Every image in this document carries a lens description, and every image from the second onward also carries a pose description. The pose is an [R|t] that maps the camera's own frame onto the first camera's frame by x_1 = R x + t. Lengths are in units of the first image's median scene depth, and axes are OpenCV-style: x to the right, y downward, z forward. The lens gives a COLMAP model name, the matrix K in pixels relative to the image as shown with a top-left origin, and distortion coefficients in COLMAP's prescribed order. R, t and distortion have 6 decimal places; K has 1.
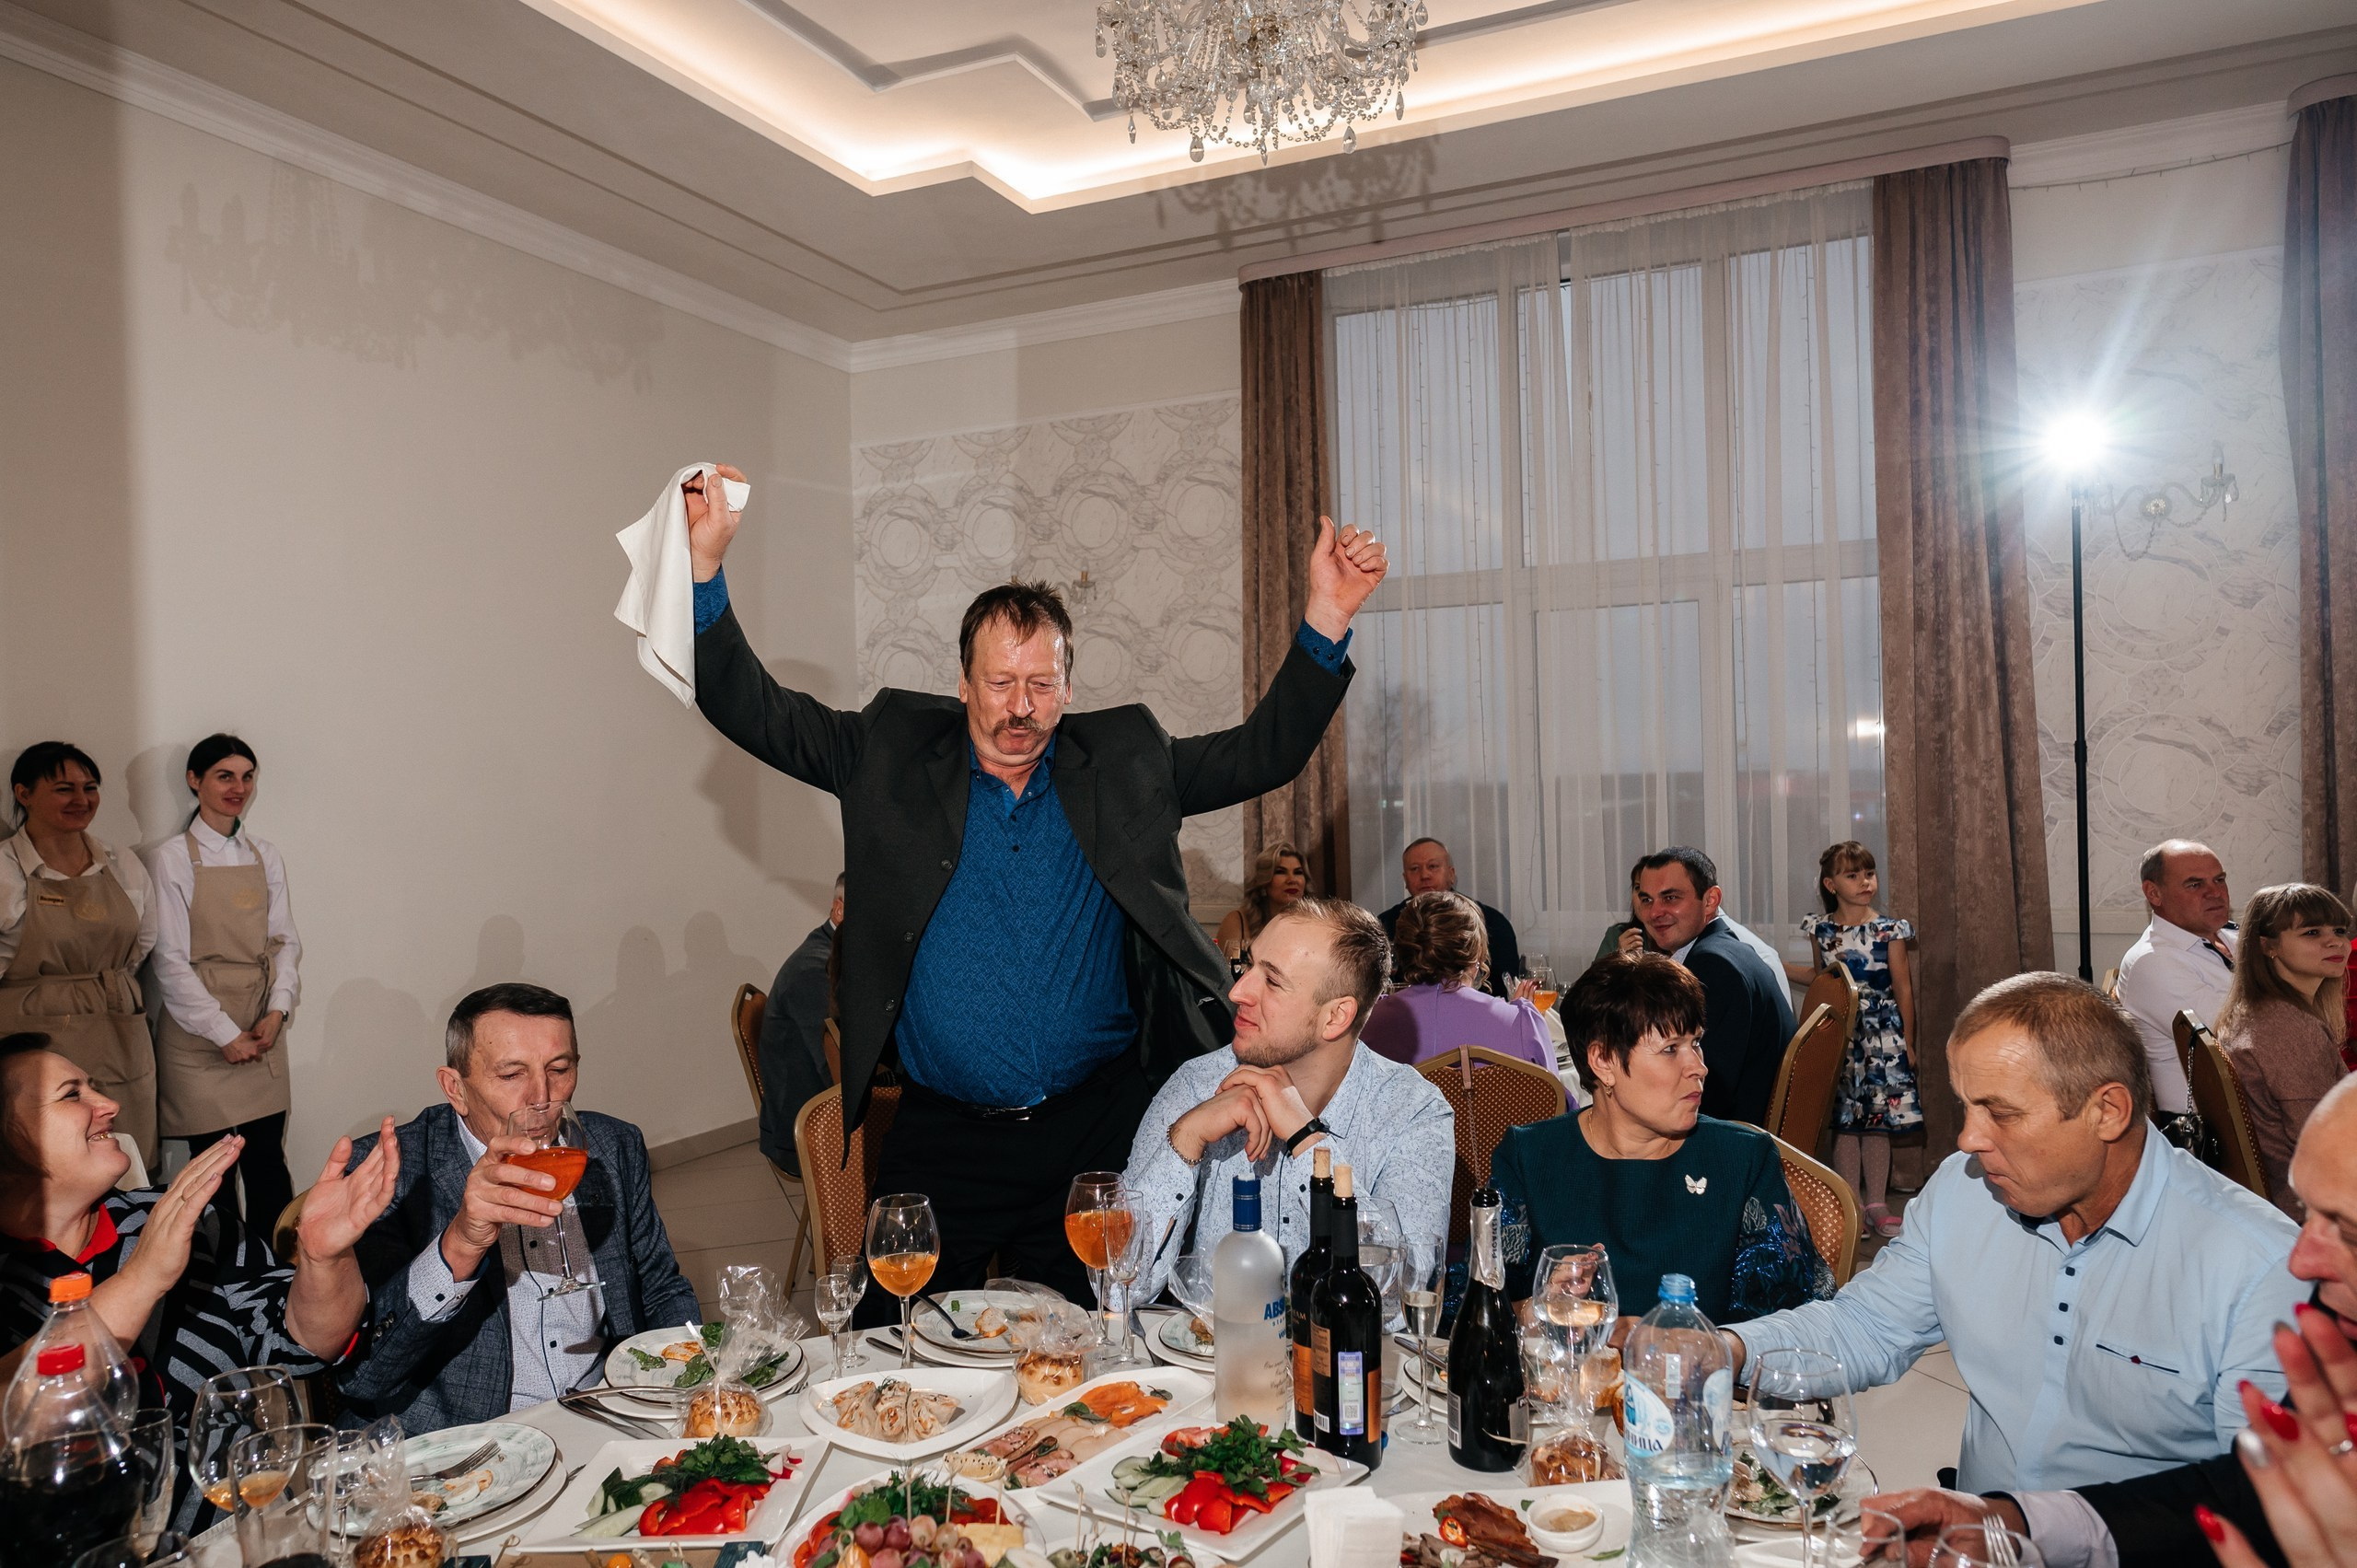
lens RADIAL K [[1624.3, 0, 1194.6], [0, 1624.3, 803.3], [0, 0, 1]] dist [0.009945, 0.000071]
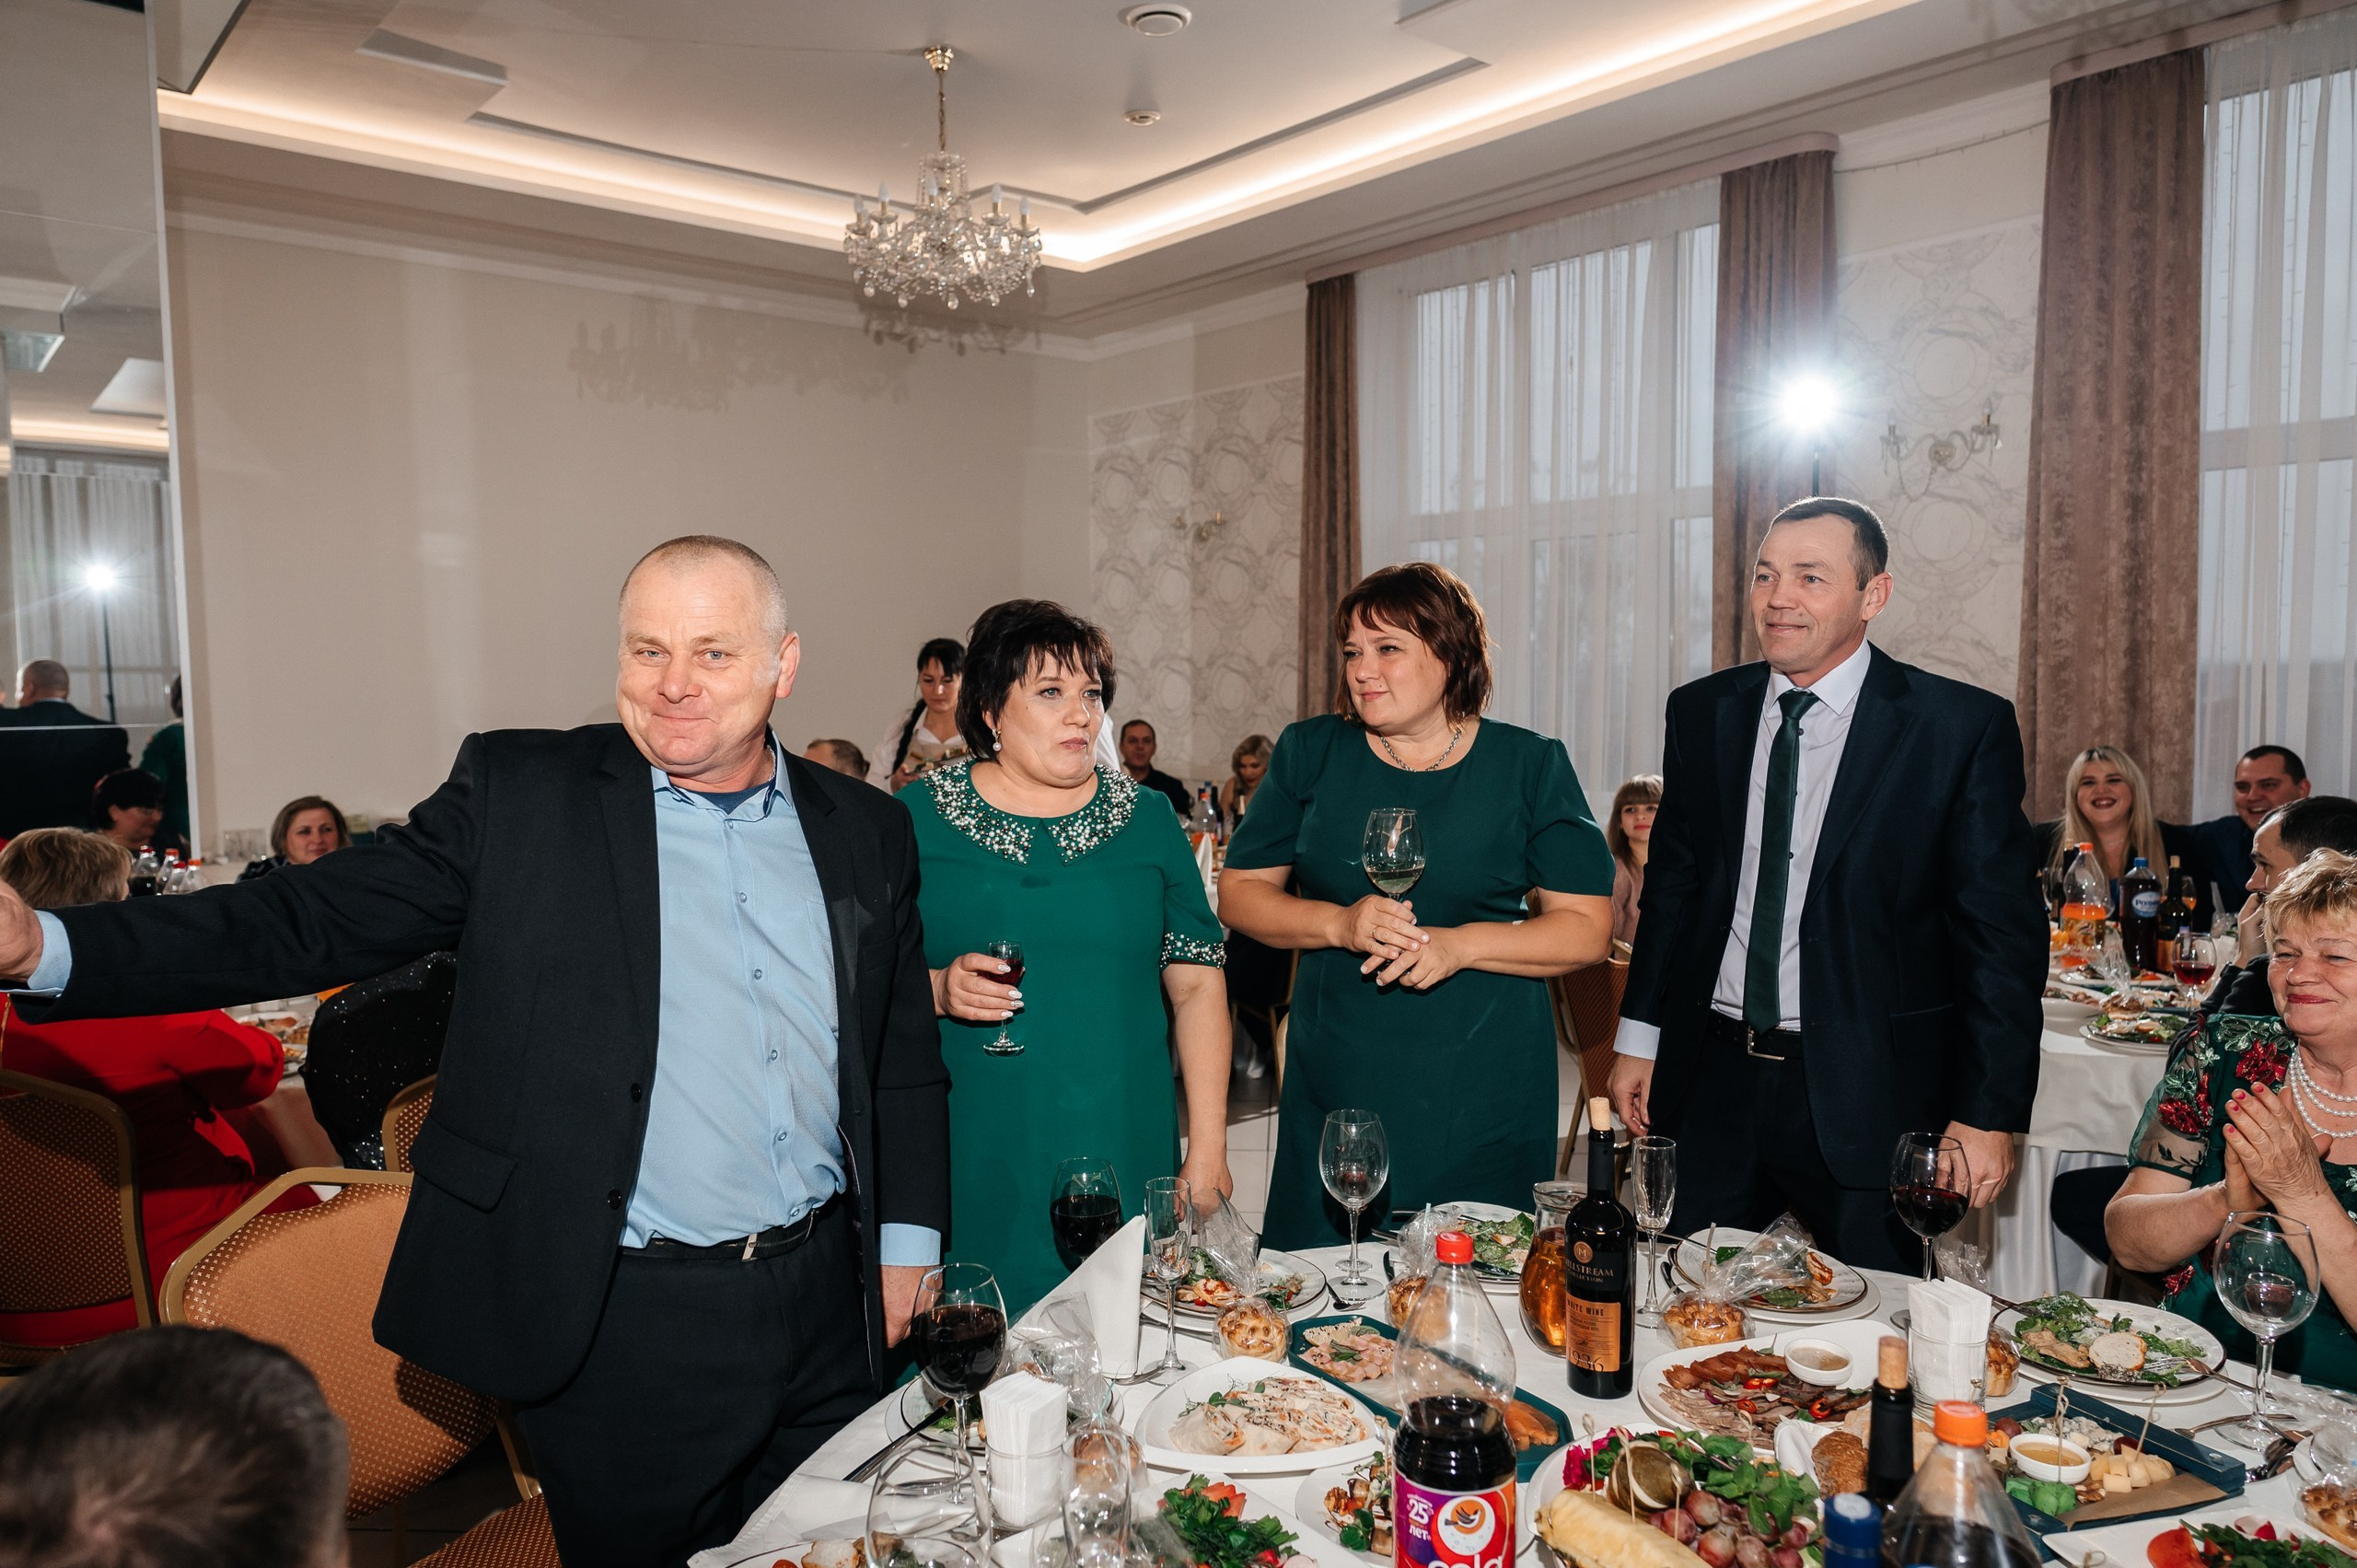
lens RADIAL K [[1624.3, 0, 1180.4], [0, 1624.3, 794.0], [0, 0, 1]] dist [0.009945, 0.000071]
pose [[0.907170, 0.046006, -0.418242, 0.578597], [-0.013646, 0.996698, 0.080038, -0.027629], [0.420544, -0.066901, 0.904802, -0.259353]]
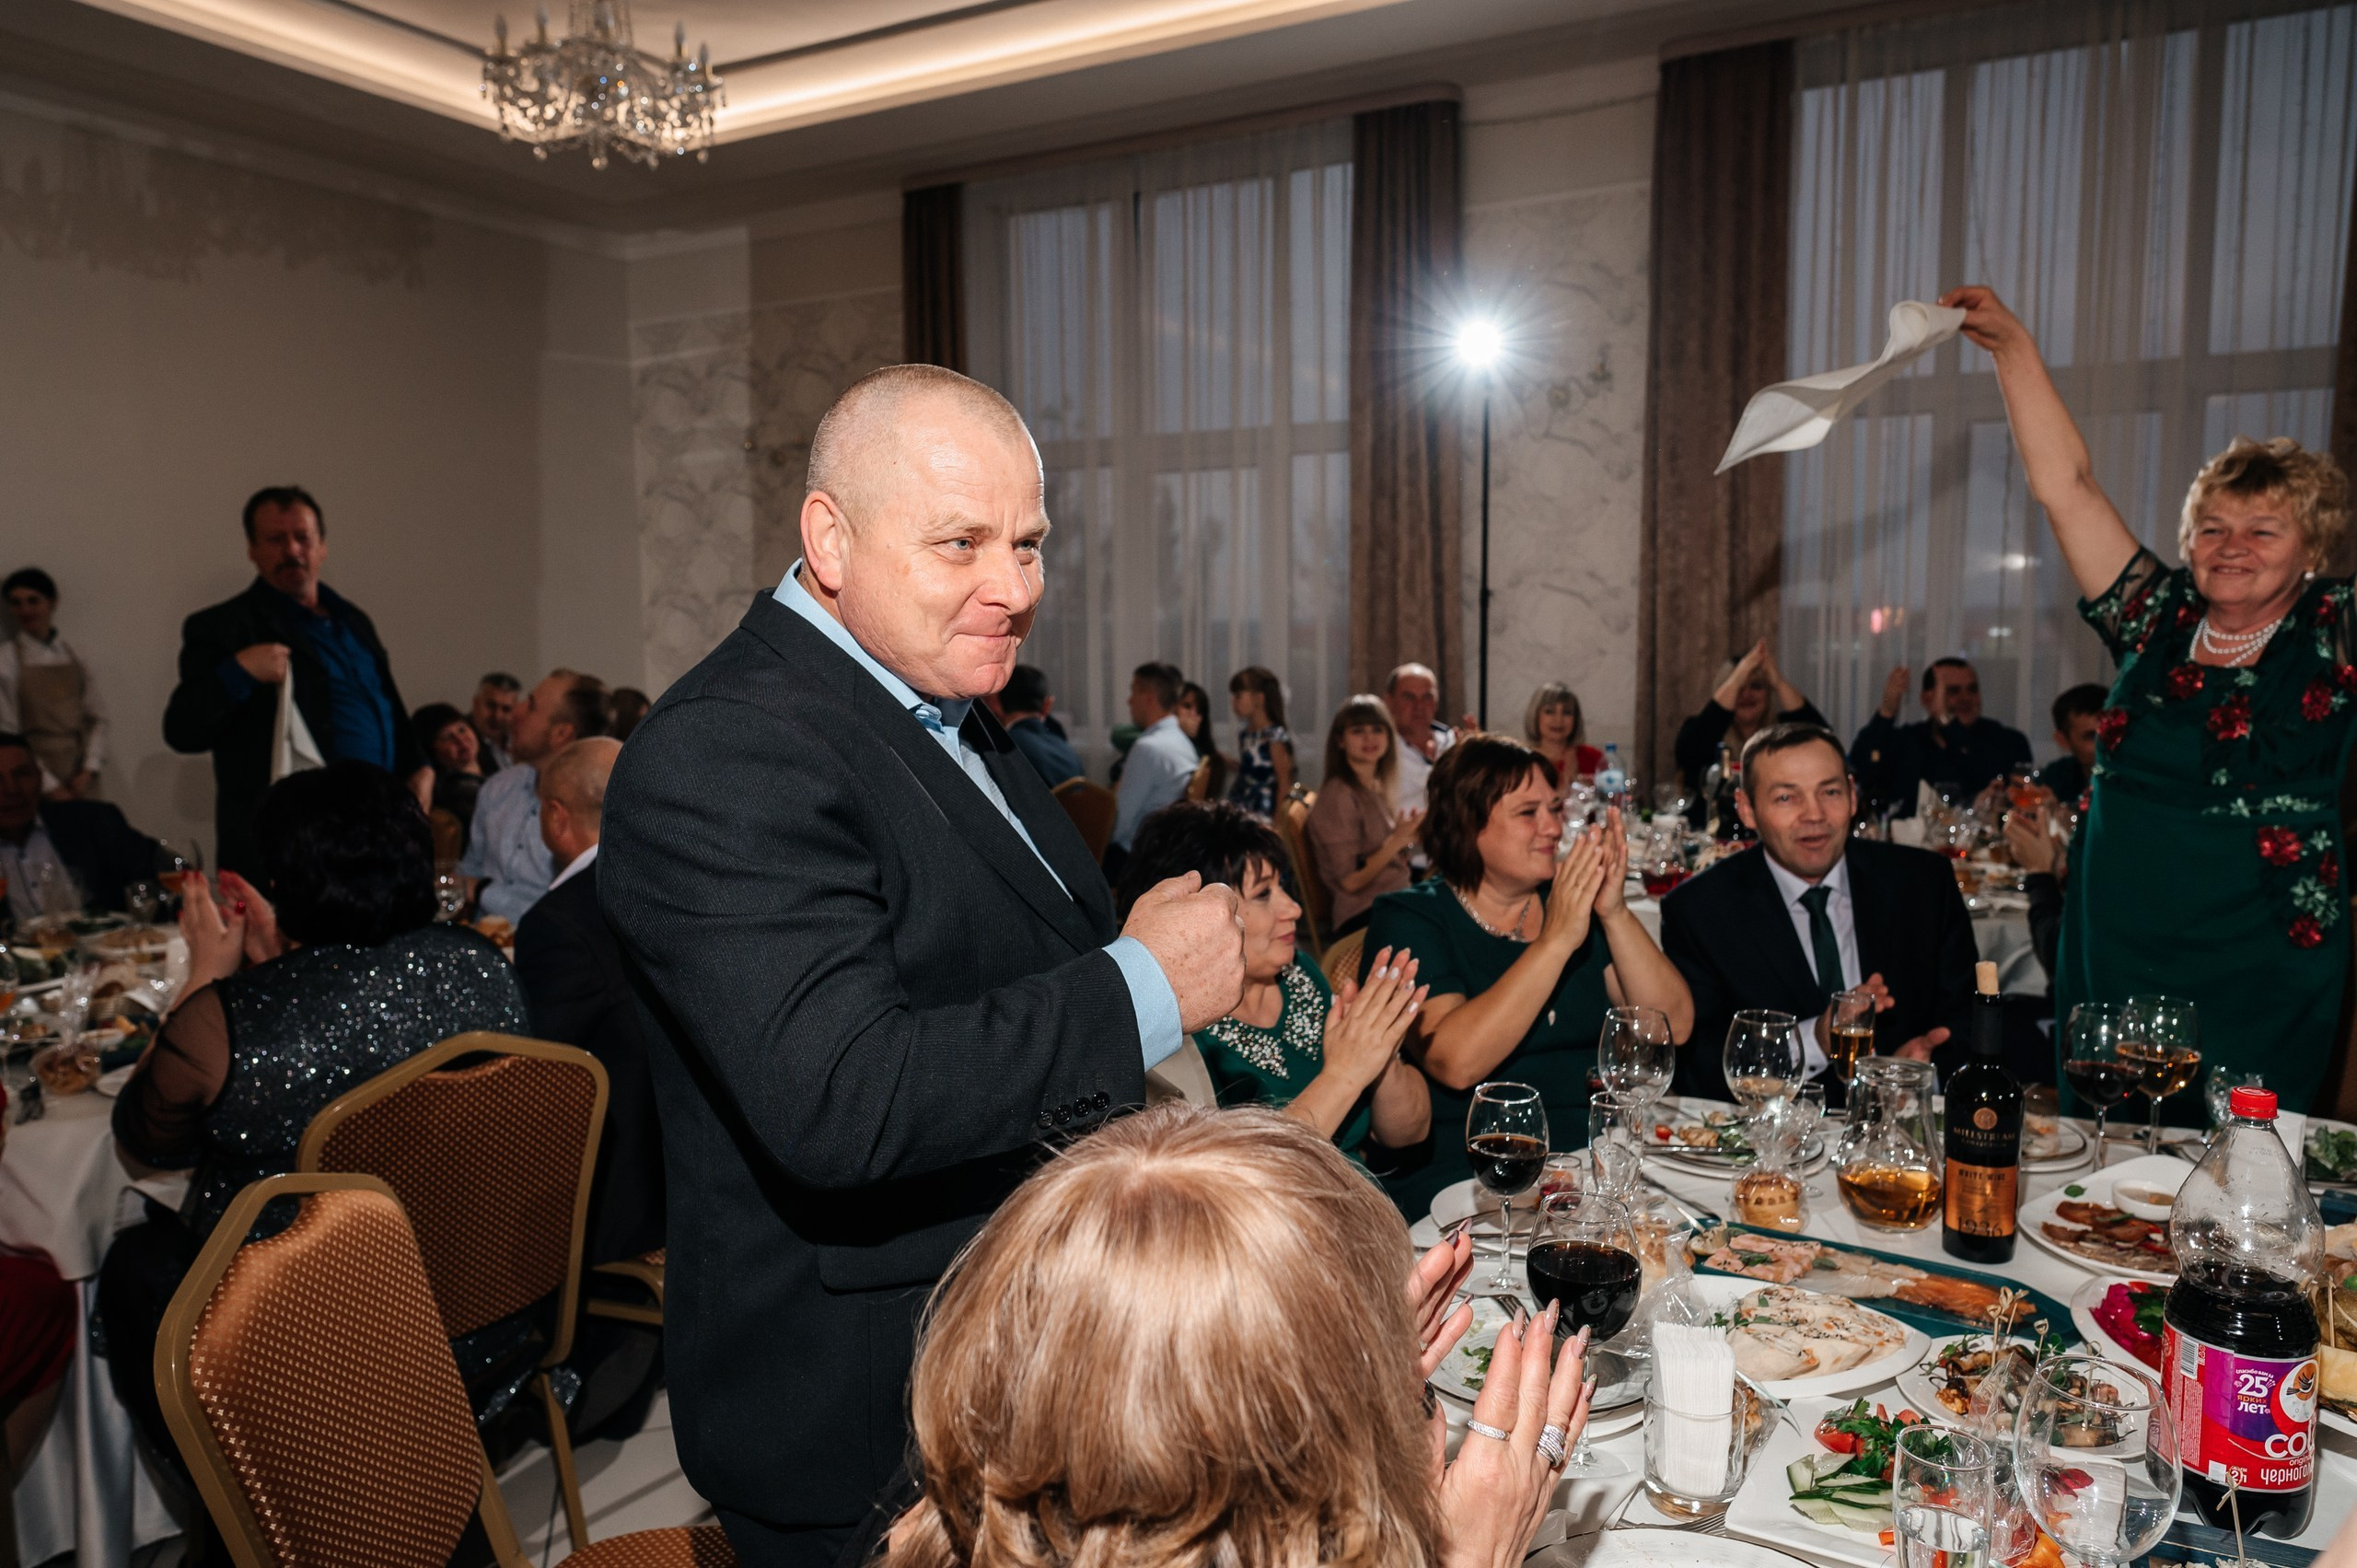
lens RADIAL K [[1624.3, 0, 1175.7], [0, 1624.3, 794.2], [0, 0, 1]] dist [0.009945, 0.000071]
pose [[0.996920, 0.021606, -0.075394, 0.389088], [-0.013864, 0.994715, 0.101733, -0.004587], [0.077194, -0.100375, 0.991951, -0.257942]]
